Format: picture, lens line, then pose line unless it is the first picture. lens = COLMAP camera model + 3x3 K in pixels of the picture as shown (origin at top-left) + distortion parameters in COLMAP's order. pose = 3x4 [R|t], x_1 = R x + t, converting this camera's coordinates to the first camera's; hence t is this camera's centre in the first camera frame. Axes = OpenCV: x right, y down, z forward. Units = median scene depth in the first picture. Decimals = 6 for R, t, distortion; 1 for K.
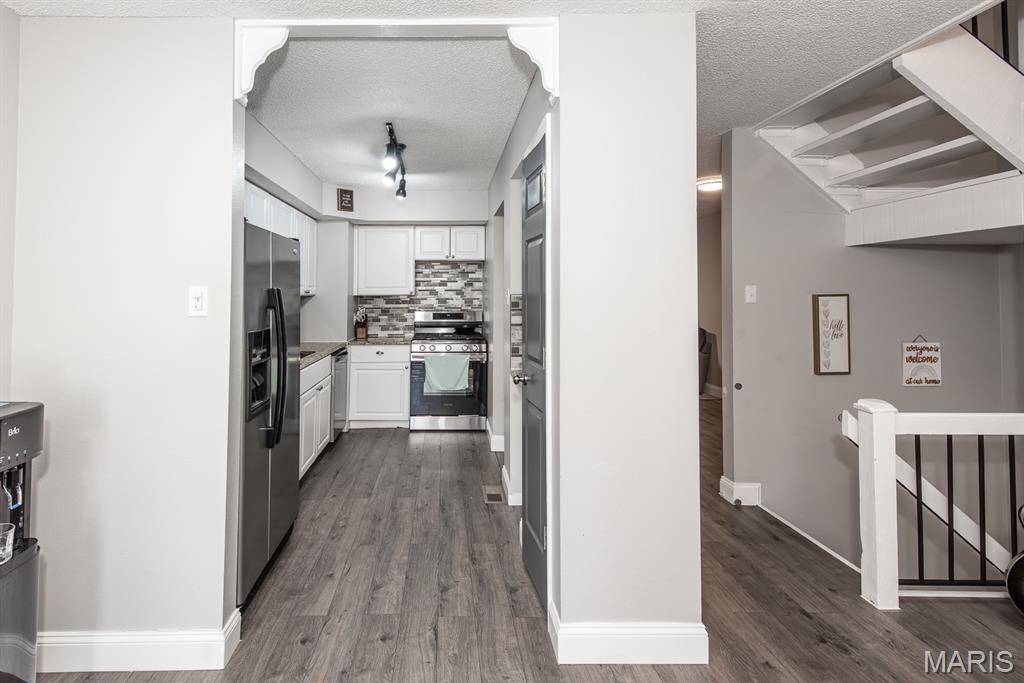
lens RADIAL K [[486.3, 0, 443.5], [0, 486.3, 276.5], [0, 0, 1]] dist [0.003599, -0.001646]
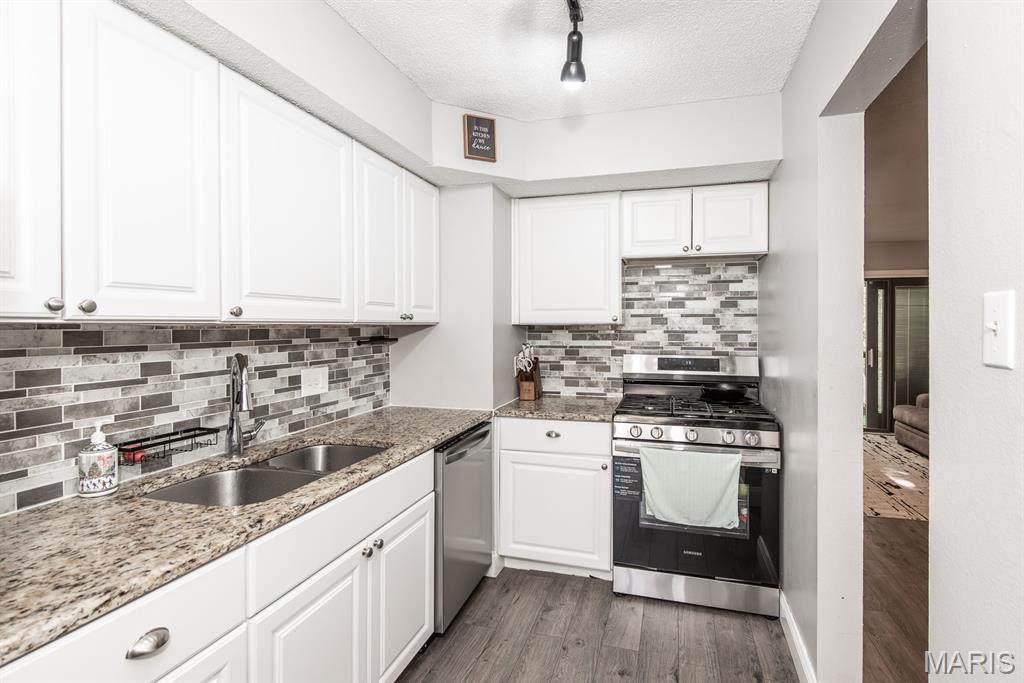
lens RADIAL K [[489.2, 0, 535.9], [0, 489.2, 326.6], [0, 0, 1]] dist [0.002900, -0.001154]
pose [[0.963699, 0.001436, -0.266987, -0.010120], [0.009656, 0.999144, 0.040227, 0.023716], [0.266816, -0.041345, 0.962860, 0.589232]]
